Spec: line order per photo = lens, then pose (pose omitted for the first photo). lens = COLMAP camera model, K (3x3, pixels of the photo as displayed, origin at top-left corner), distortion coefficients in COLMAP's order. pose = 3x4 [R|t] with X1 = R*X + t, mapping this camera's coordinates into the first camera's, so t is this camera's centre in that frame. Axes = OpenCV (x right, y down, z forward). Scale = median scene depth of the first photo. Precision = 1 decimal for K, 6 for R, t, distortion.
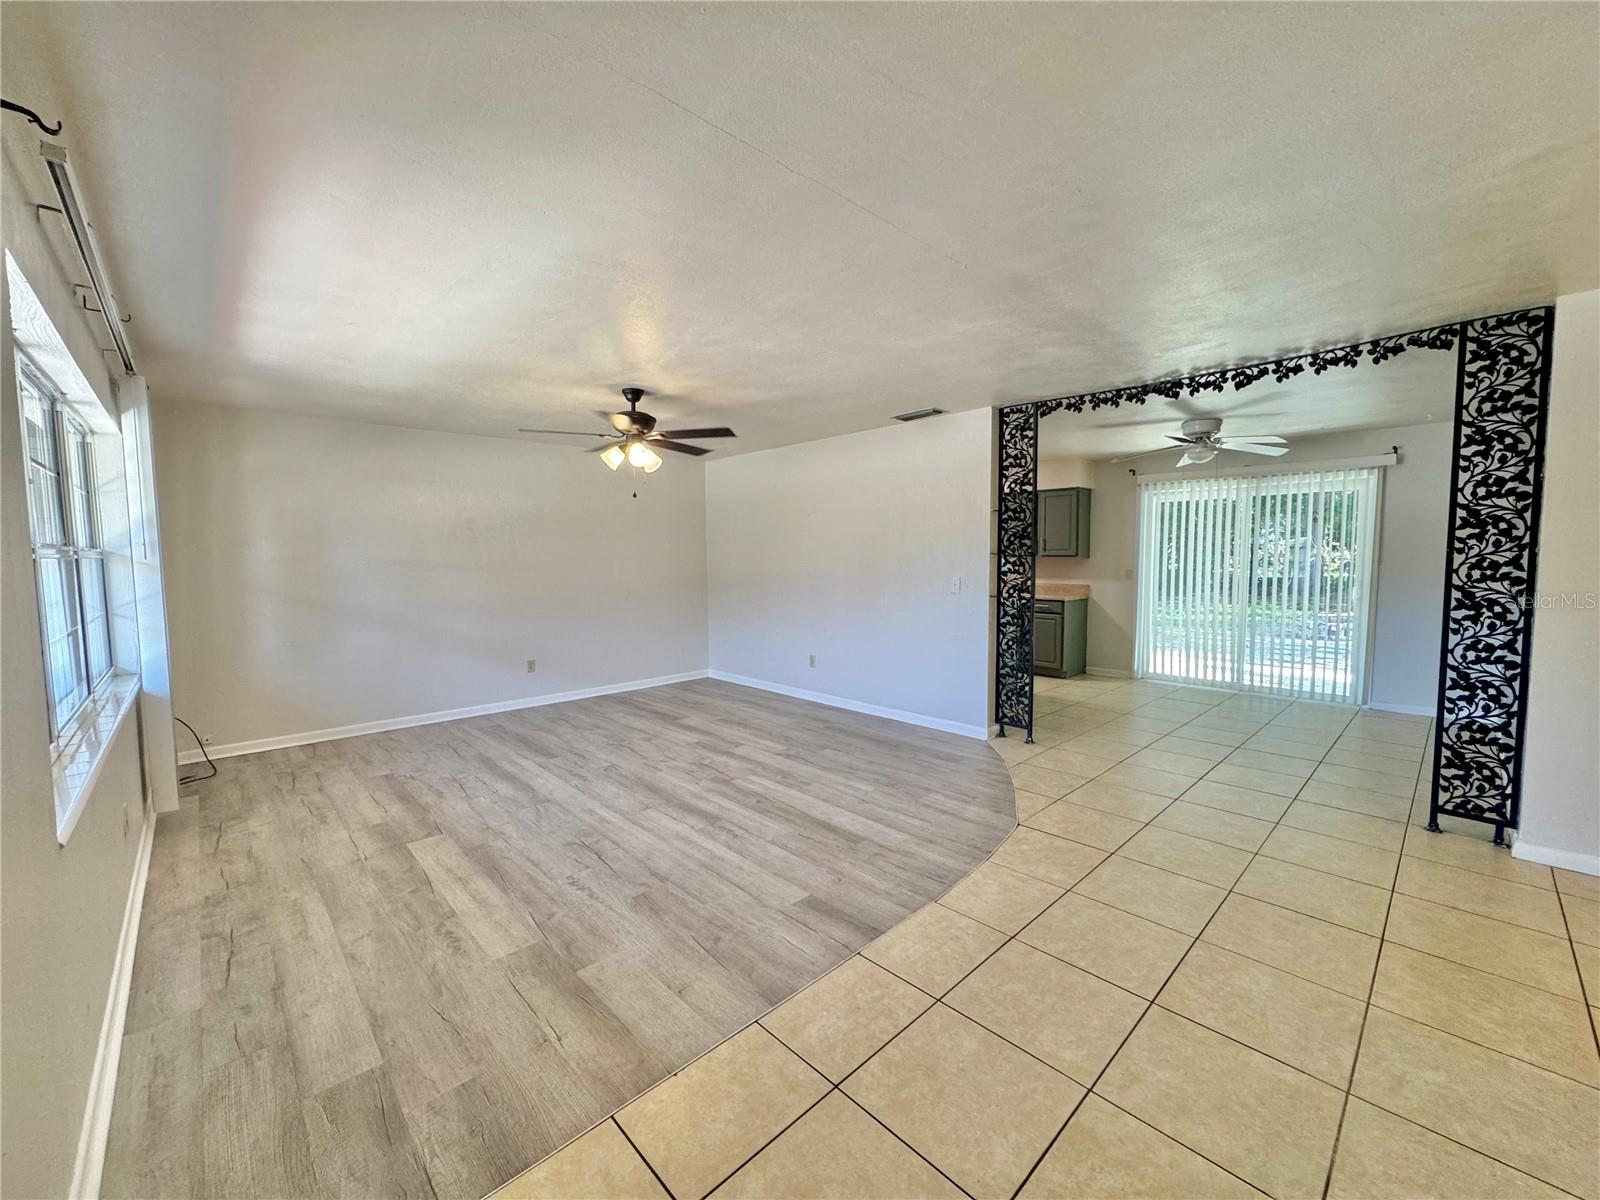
lens RADIAL K [[637.6, 0, 802.9], [0, 637.6, 599.1], [0, 0, 1]] dist [-0.001227, -0.000030]
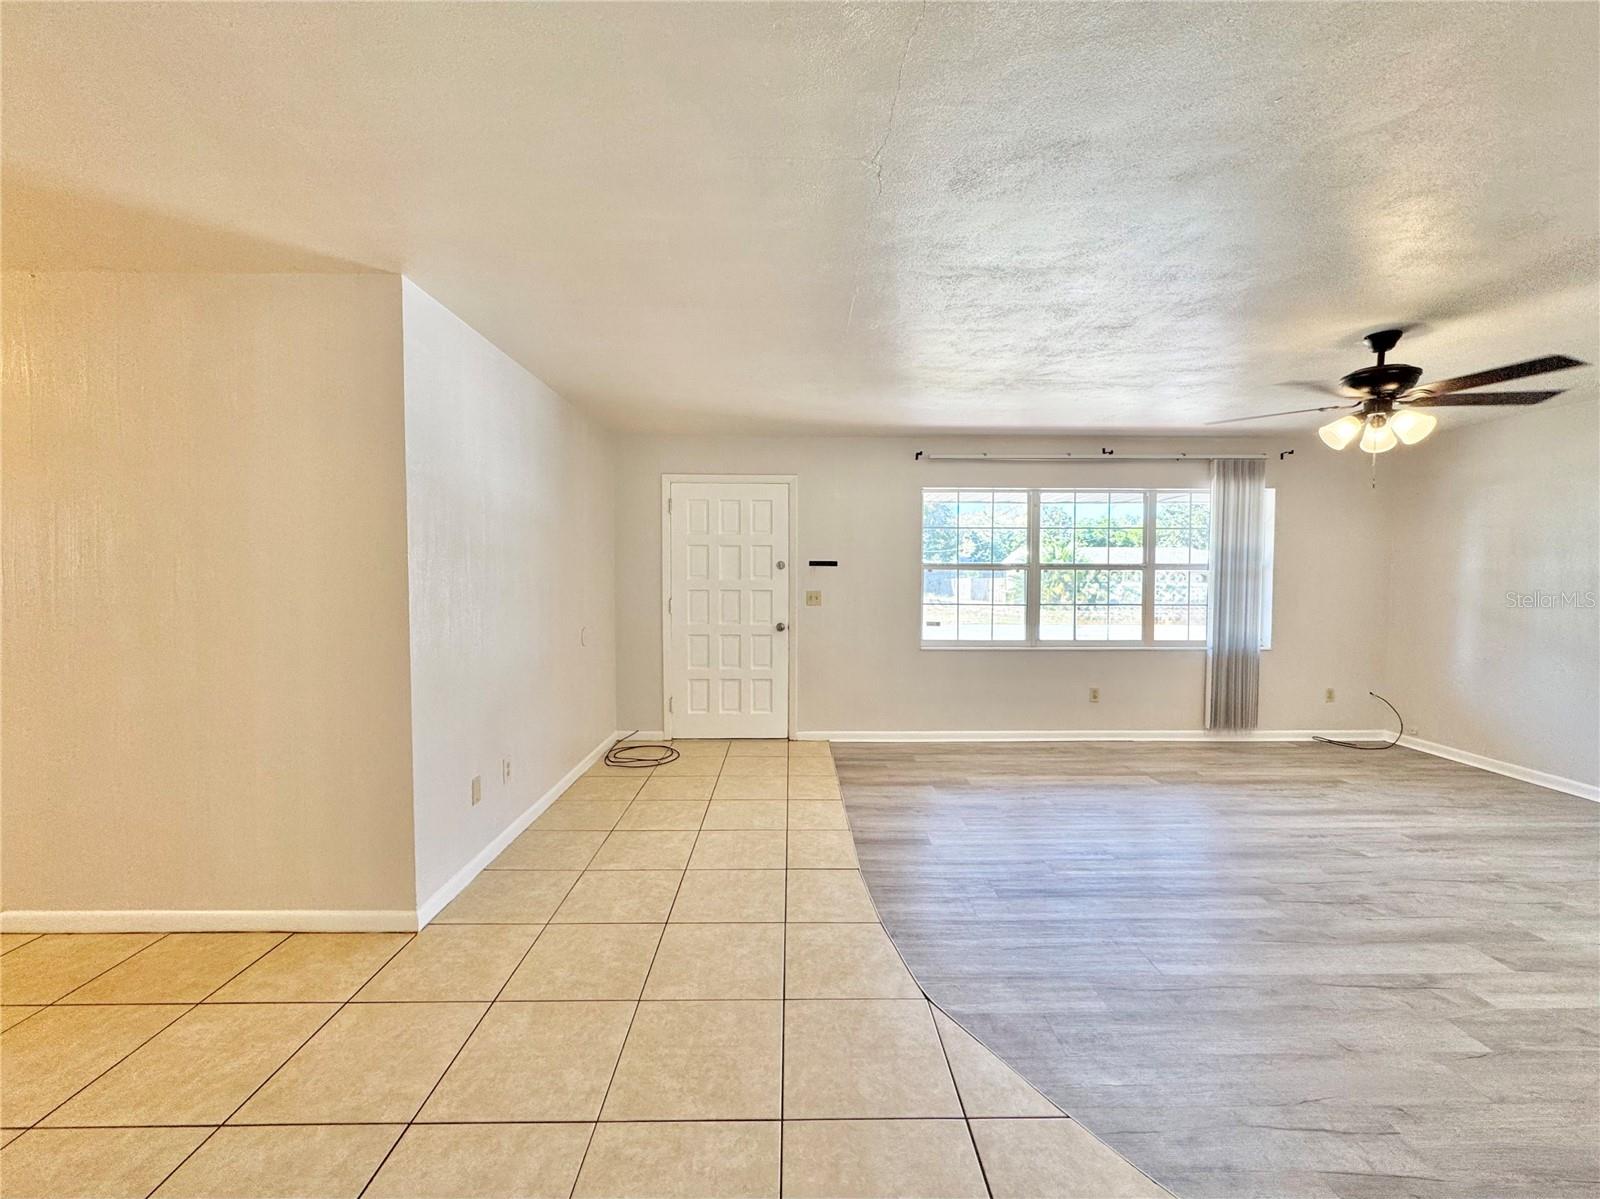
lens RADIAL K [[656.7, 0, 805.8], [0, 656.7, 597.0], [0, 0, 1]] dist [-0.001159, 0.000060]
pose [[-0.674864, 0.034762, -0.737123, 0.812490], [-0.048840, 0.994596, 0.091620, -0.087124], [0.736324, 0.097832, -0.669519, 1.203164]]
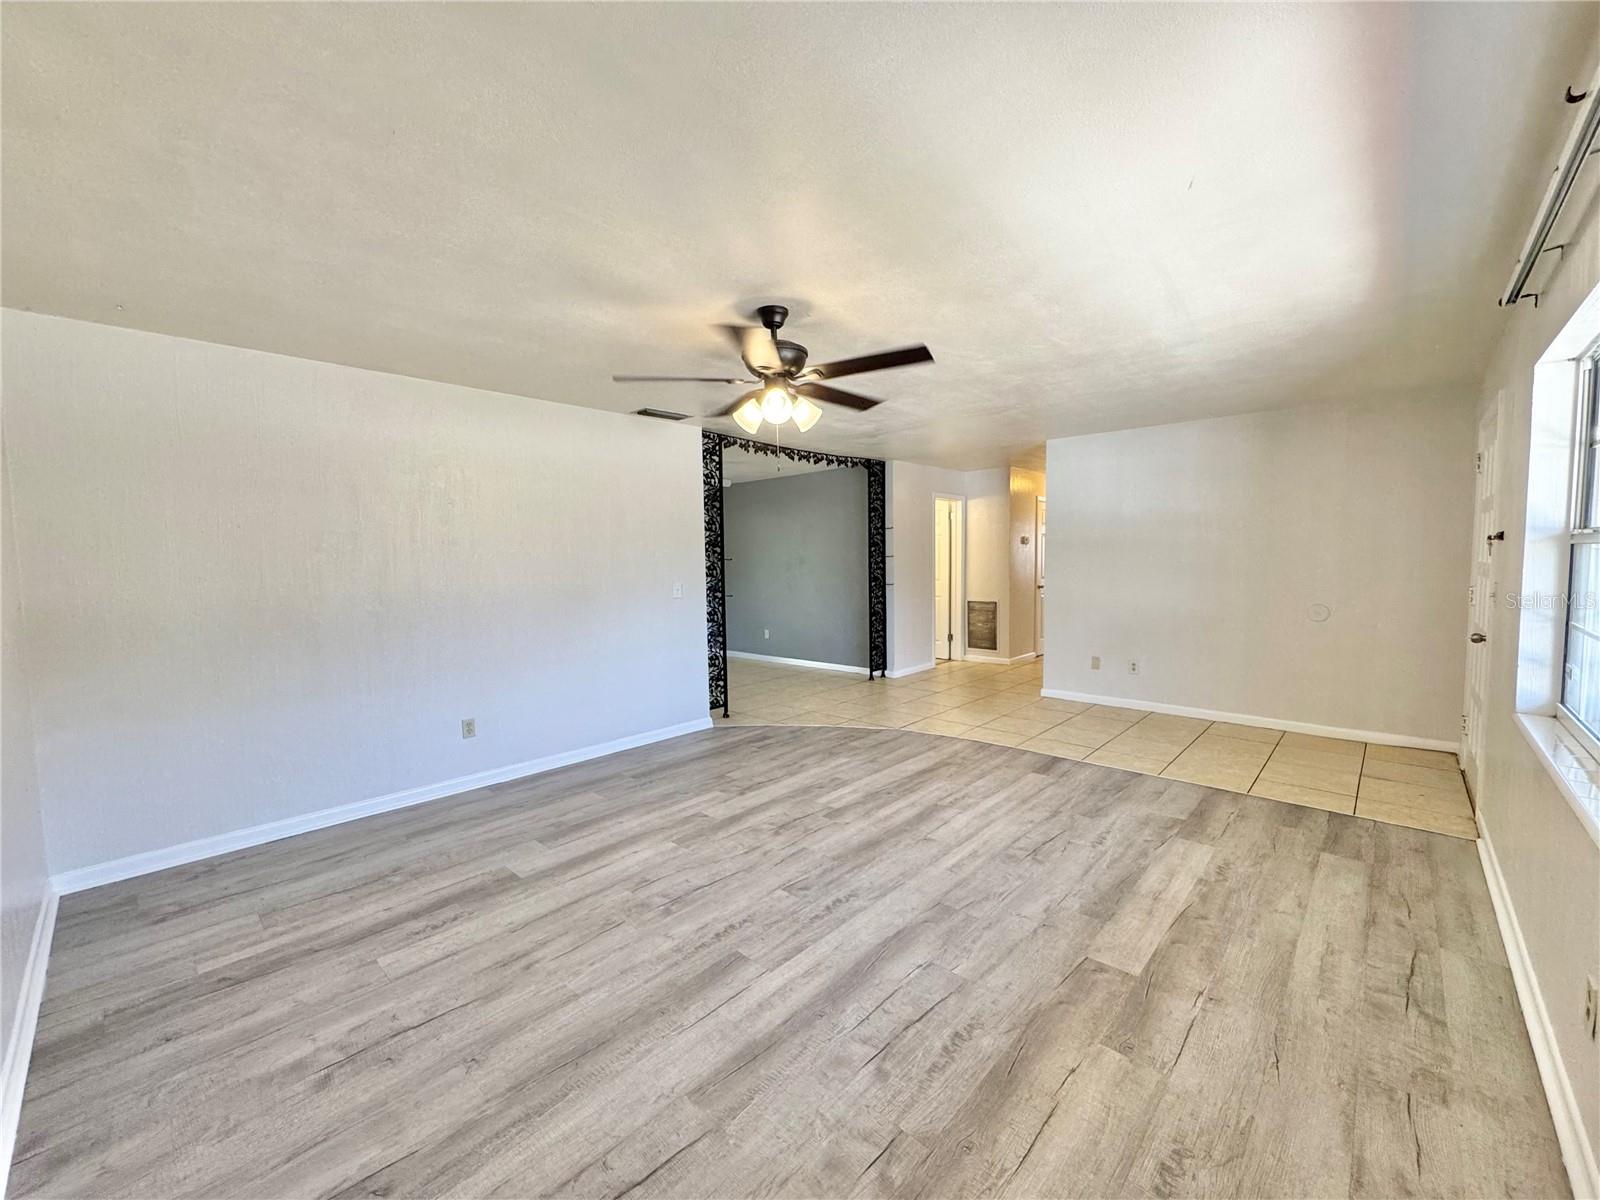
lens RADIAL K [[637.6, 0, 802.9], [0, 637.6, 599.1], [0, 0, 1]] dist [-0.001227, -0.000030]
pose [[-0.060917, -0.055786, 0.996583, -1.097613], [0.084091, 0.994601, 0.060816, -0.073383], [-0.994594, 0.087508, -0.055897, 1.189621]]
